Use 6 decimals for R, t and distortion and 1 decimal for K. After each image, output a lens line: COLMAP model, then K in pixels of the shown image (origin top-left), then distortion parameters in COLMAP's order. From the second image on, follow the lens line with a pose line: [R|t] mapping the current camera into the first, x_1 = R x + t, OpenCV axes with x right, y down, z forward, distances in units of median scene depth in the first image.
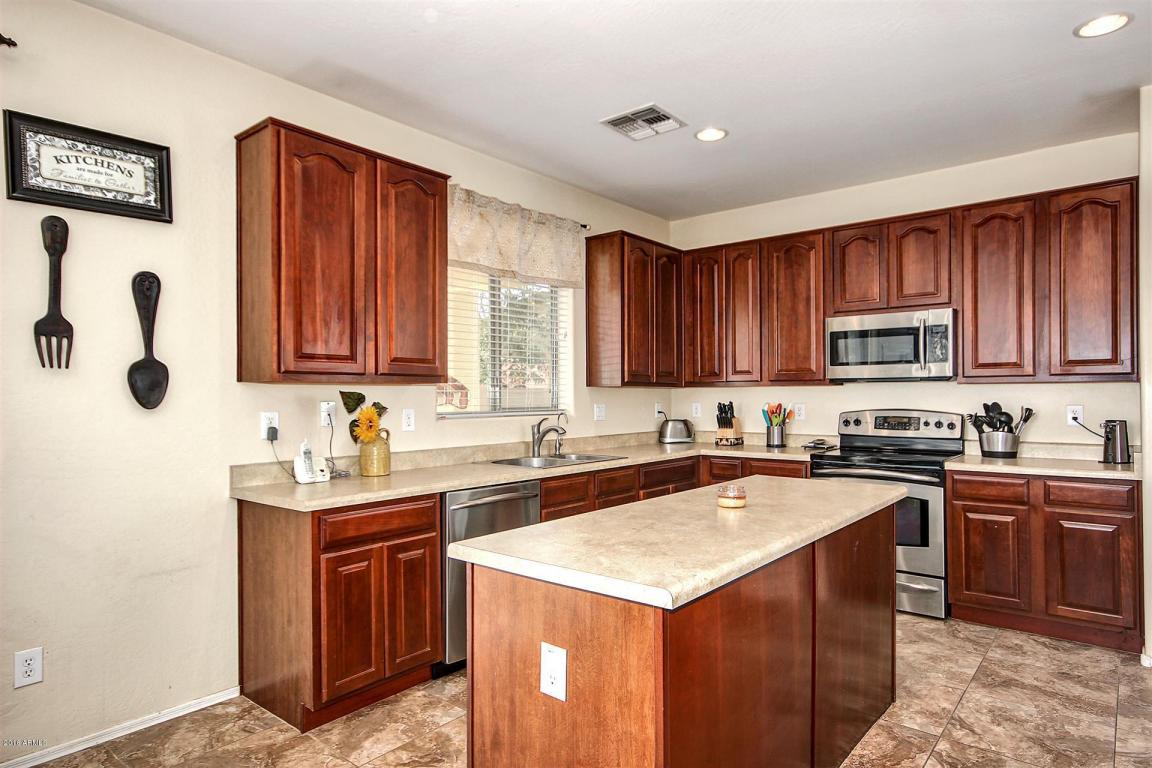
lens RADIAL K [[654.4, 0, 579.6], [0, 654.4, 388.4], [0, 0, 1]] dist [-0.002682, -0.000684]
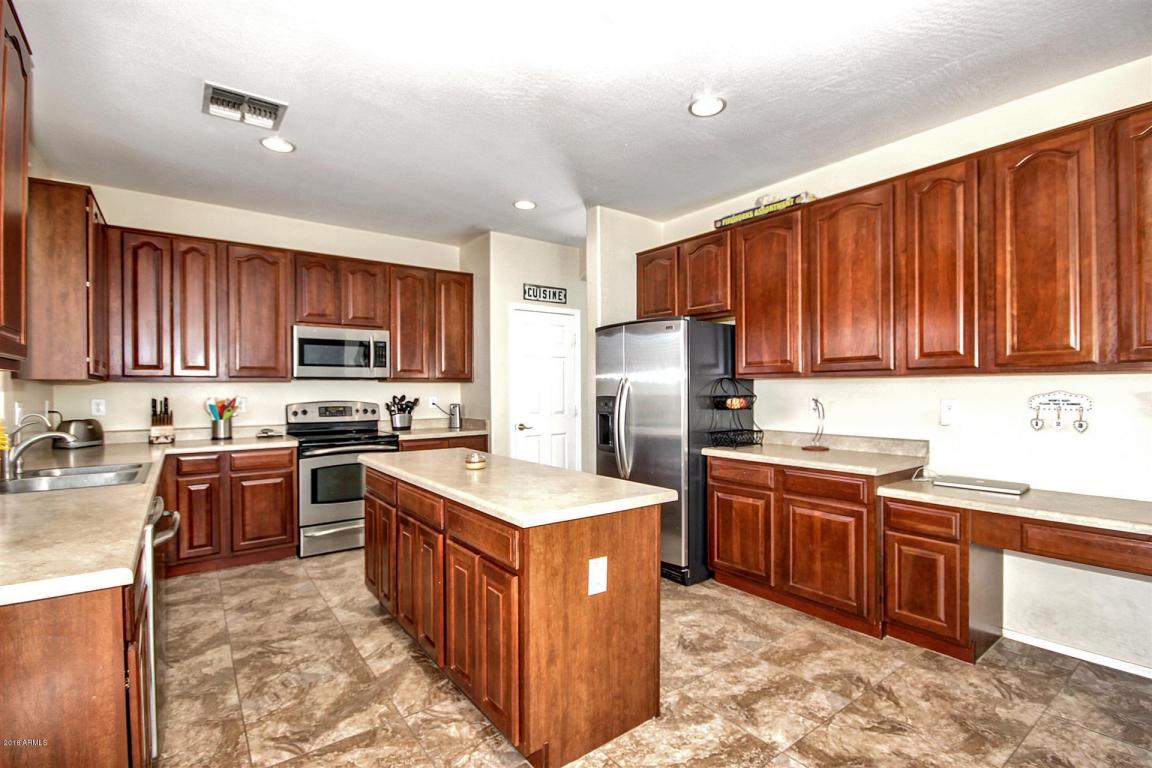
lens RADIAL K [[519.8, 0, 586.5], [0, 519.8, 389.0], [0, 0, 1]] dist [-0.017512, -0.001111]
pose [[0.243111, 0.001787, 0.969997, -0.488473], [-0.006935, 0.999976, -0.000104, 0.005294], [-0.969974, -0.006702, 0.243117, 0.307841]]
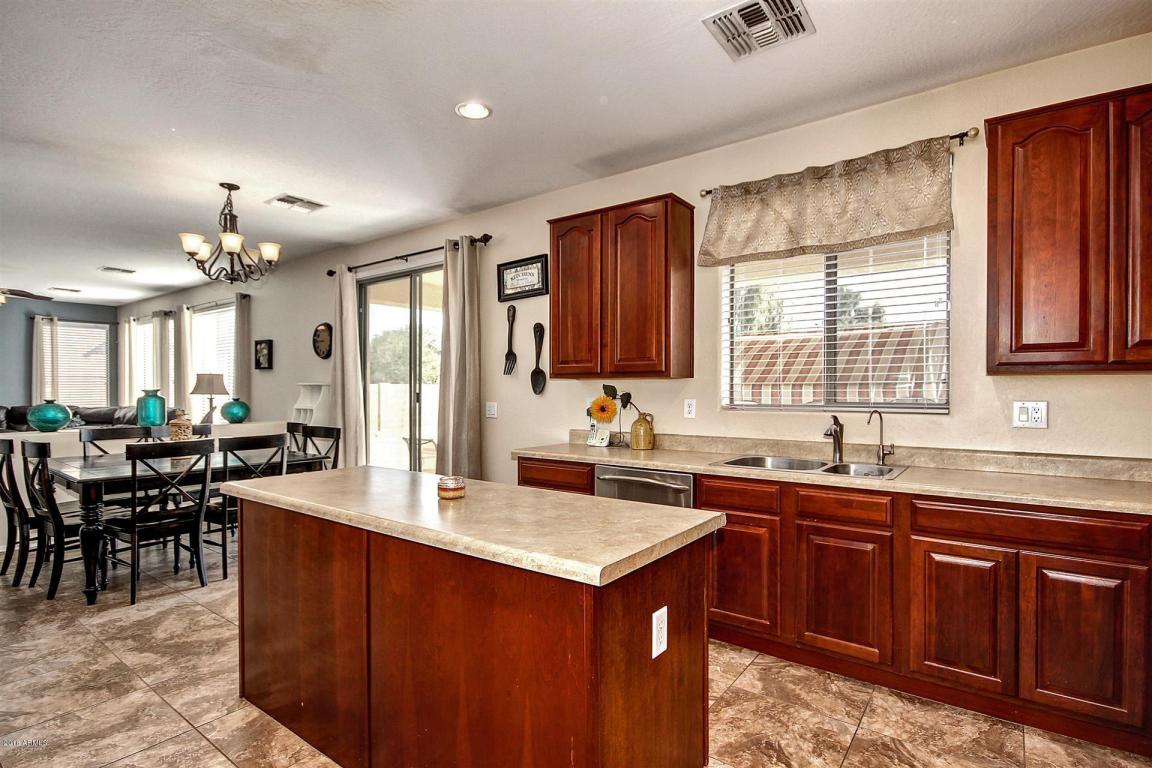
lens RADIAL K [[595.8, 0, 572.7], [0, 595.8, 388.7], [0, 0, 1]] dist [0.003903, 0.001560]
pose [[0.032712, 0.005335, -0.999451, 0.763016], [0.011295, 0.999920, 0.005707, 0.004103], [0.999401, -0.011476, 0.032649, 0.727660]]
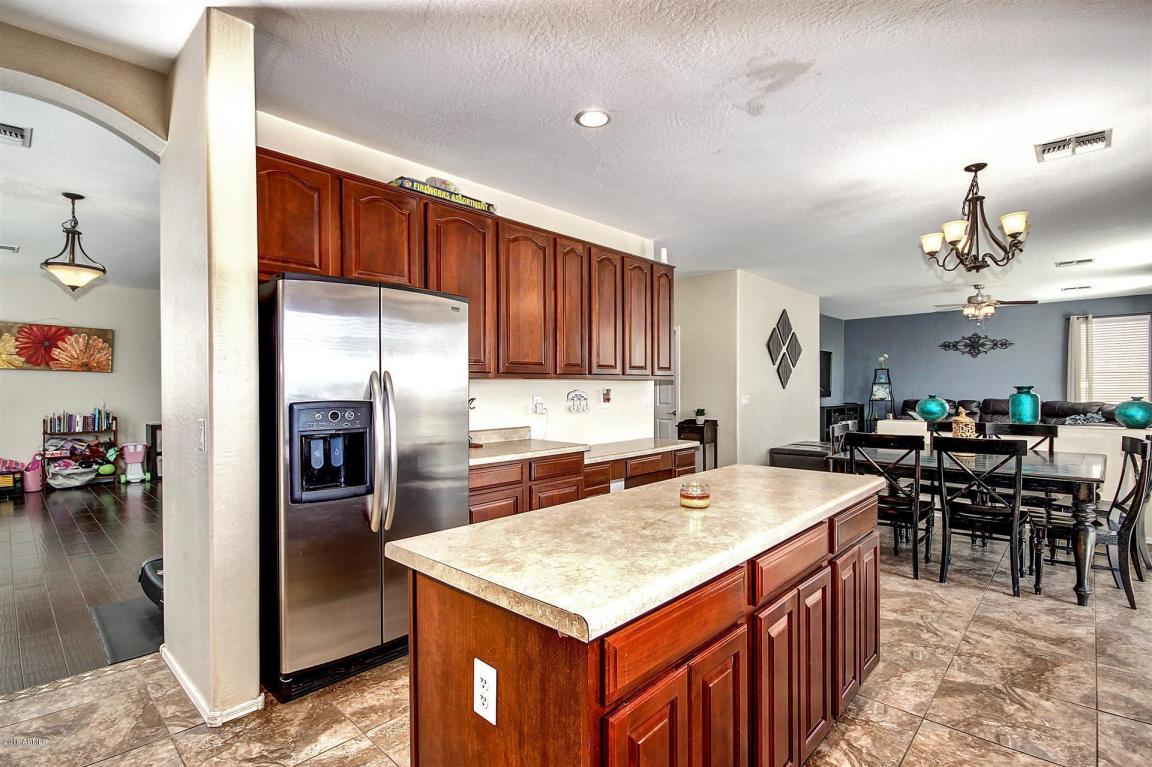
lens RADIAL K [[540.5, 0, 564.3], [0, 540.5, 386.2], [0, 0, 1]] dist [-0.003689, -0.002103]
pose [[-0.995524, 0.005720, 0.094332, 0.236015], [0.004870, 0.999946, -0.009229, 0.009012], [-0.094380, -0.008728, -0.995498, 1.129936]]
